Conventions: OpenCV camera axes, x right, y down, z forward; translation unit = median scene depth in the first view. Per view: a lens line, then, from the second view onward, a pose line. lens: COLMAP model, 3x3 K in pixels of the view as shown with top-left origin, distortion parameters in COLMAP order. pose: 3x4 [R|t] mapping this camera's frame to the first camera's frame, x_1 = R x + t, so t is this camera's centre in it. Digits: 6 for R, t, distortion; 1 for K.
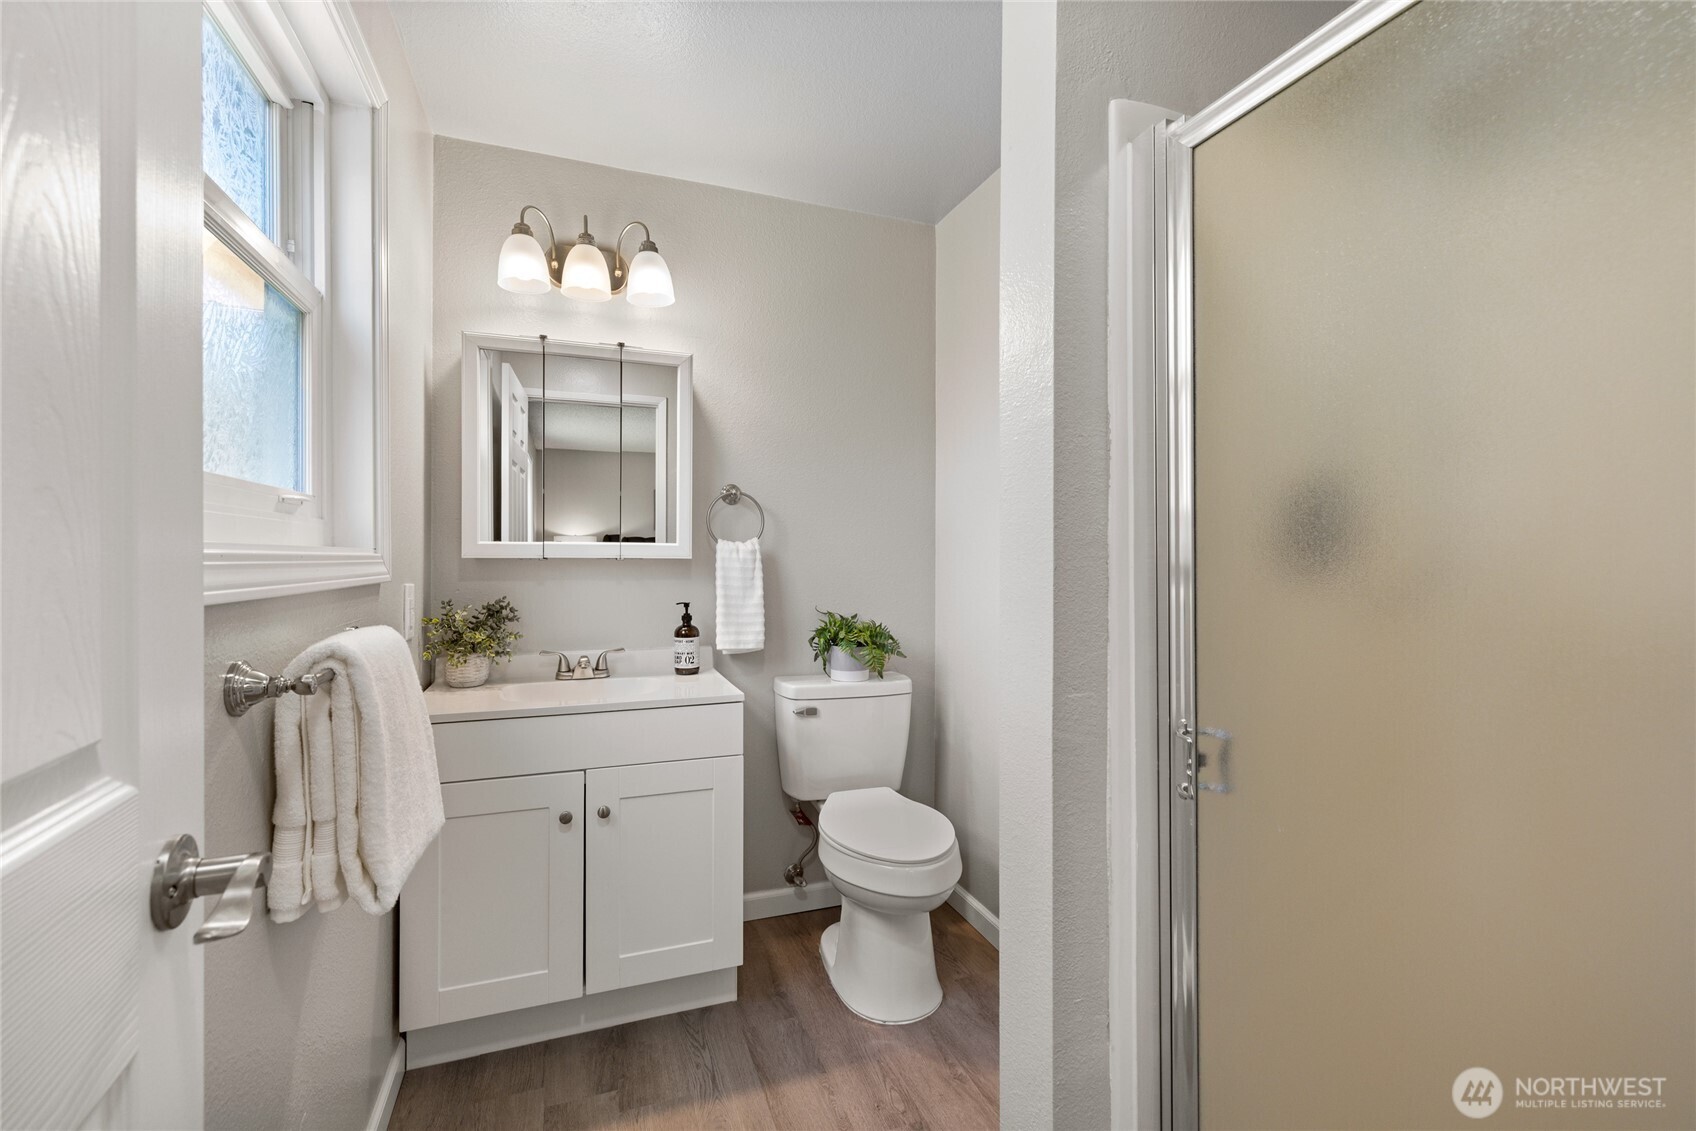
lens RADIAL K [[723.3, 0, 849.5], [0, 723.3, 569.1], [0, 0, 1]] dist [0.002031, -0.000087]
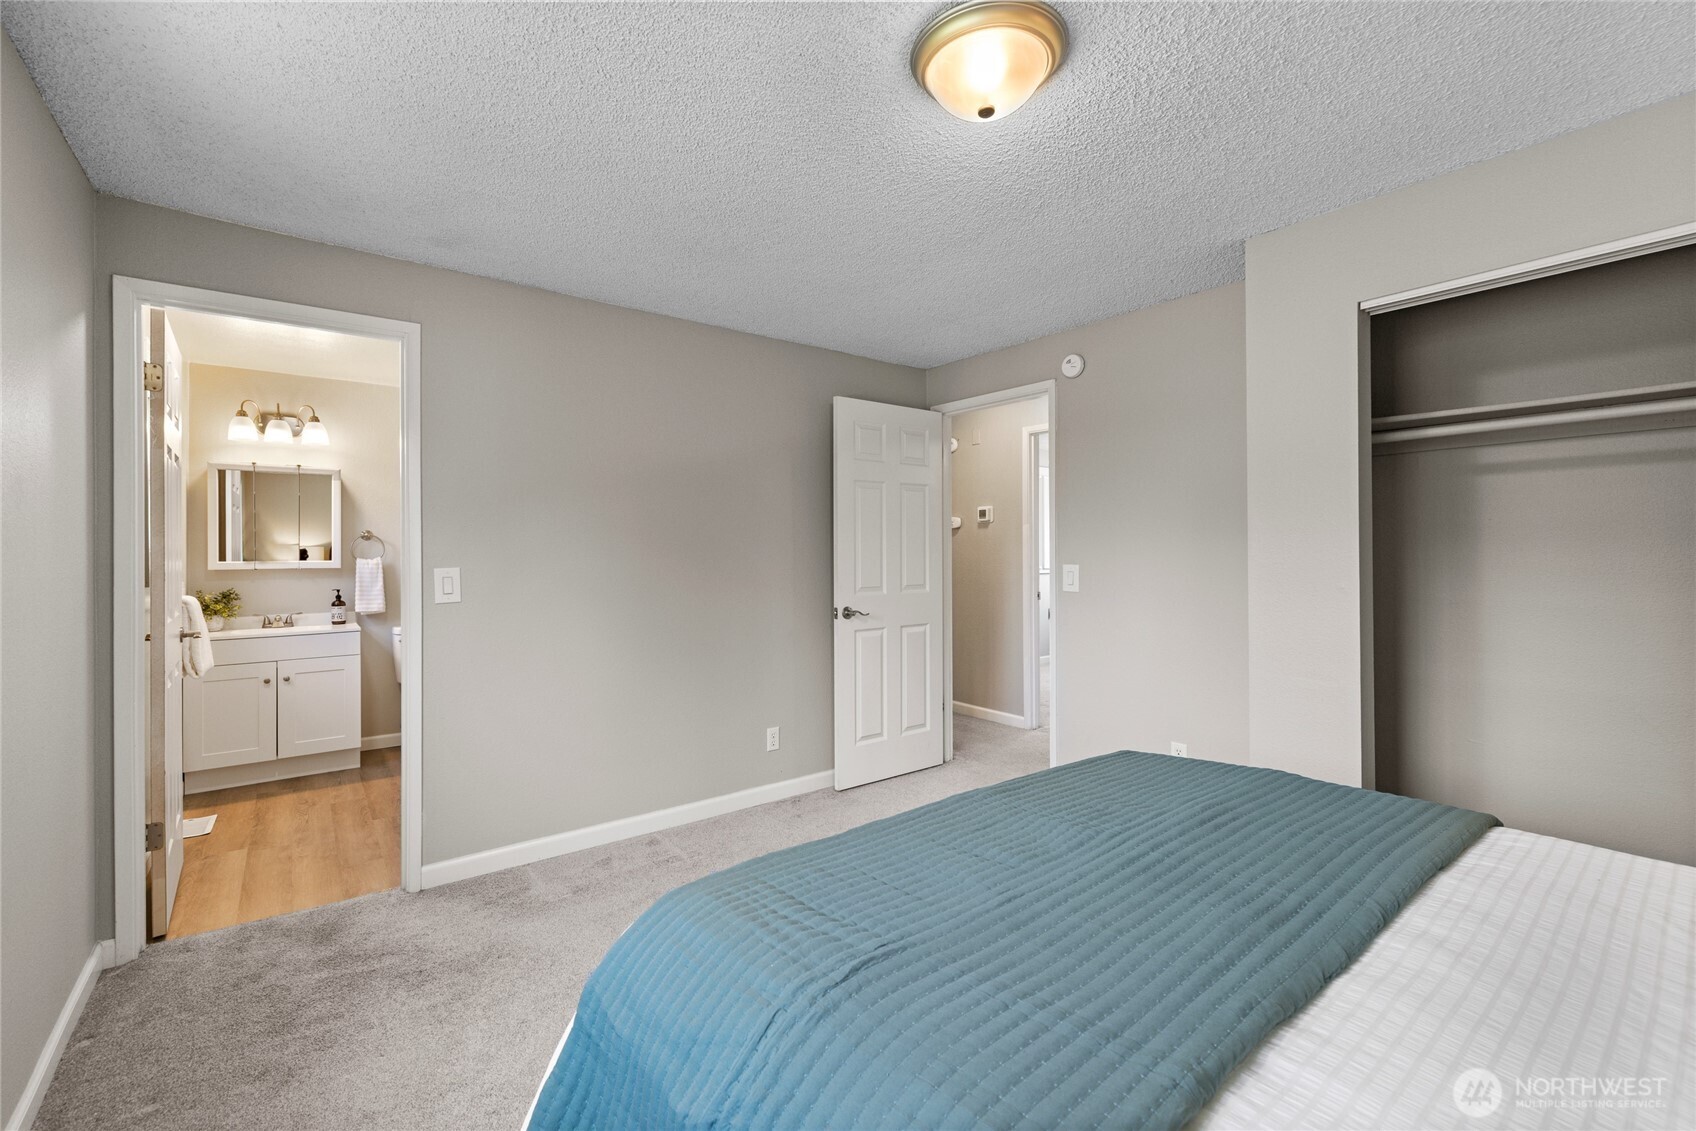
lens RADIAL K [[723.3, 0, 853.1], [0, 723.3, 555.7], [0, 0, 1]] dist [0.002031, -0.000087]
pose [[0.957498, -0.009835, 0.288271, 0.610831], [0.012776, 0.999884, -0.008323, -0.014030], [-0.288156, 0.011652, 0.957513, -1.458403]]
